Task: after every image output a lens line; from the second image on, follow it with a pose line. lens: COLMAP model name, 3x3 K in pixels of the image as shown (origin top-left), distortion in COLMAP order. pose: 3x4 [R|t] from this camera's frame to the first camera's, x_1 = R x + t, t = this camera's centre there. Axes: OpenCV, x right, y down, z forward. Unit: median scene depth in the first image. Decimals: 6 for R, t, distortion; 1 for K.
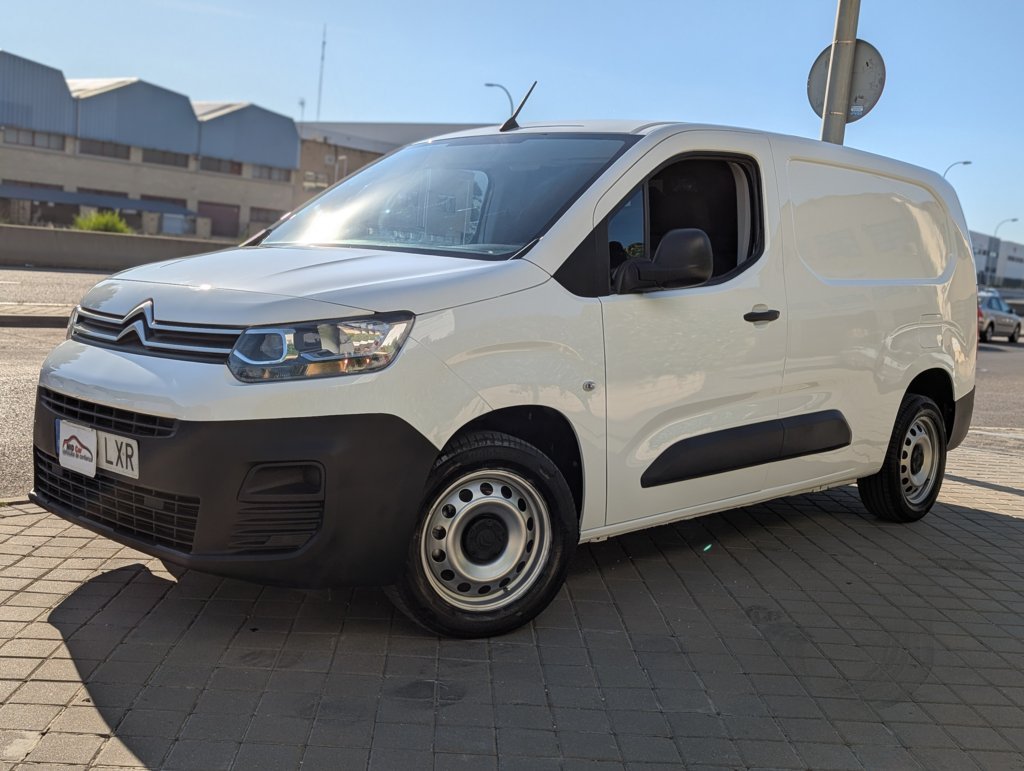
lens RADIAL K [[1124.9, 0, 512.0], [0, 1124.9, 385.5], [0, 0, 1]] dist [0.129963, -0.411089]
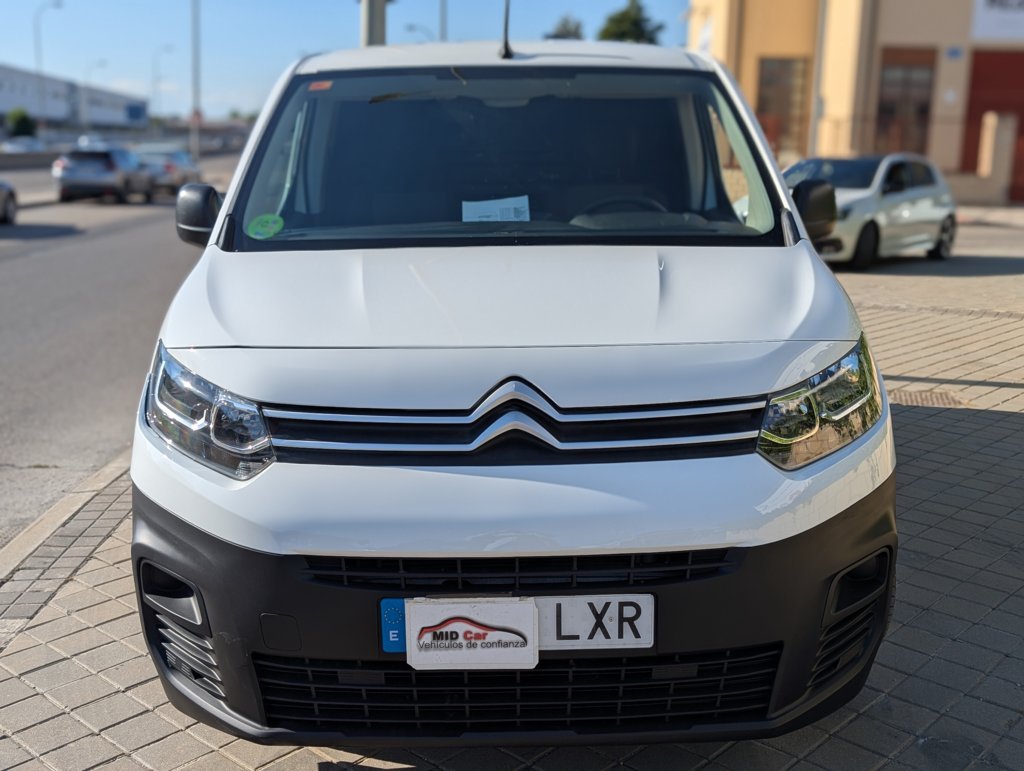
lens RADIAL K [[1124.9, 0, 512.0], [0, 1124.9, 385.5], [0, 0, 1]] dist [0.129963, -0.411089]
pose [[0.723370, -0.197597, 0.661582, -0.772105], [0.126909, 0.979901, 0.153909, -0.176842], [-0.678697, -0.027373, 0.733908, 0.544625]]
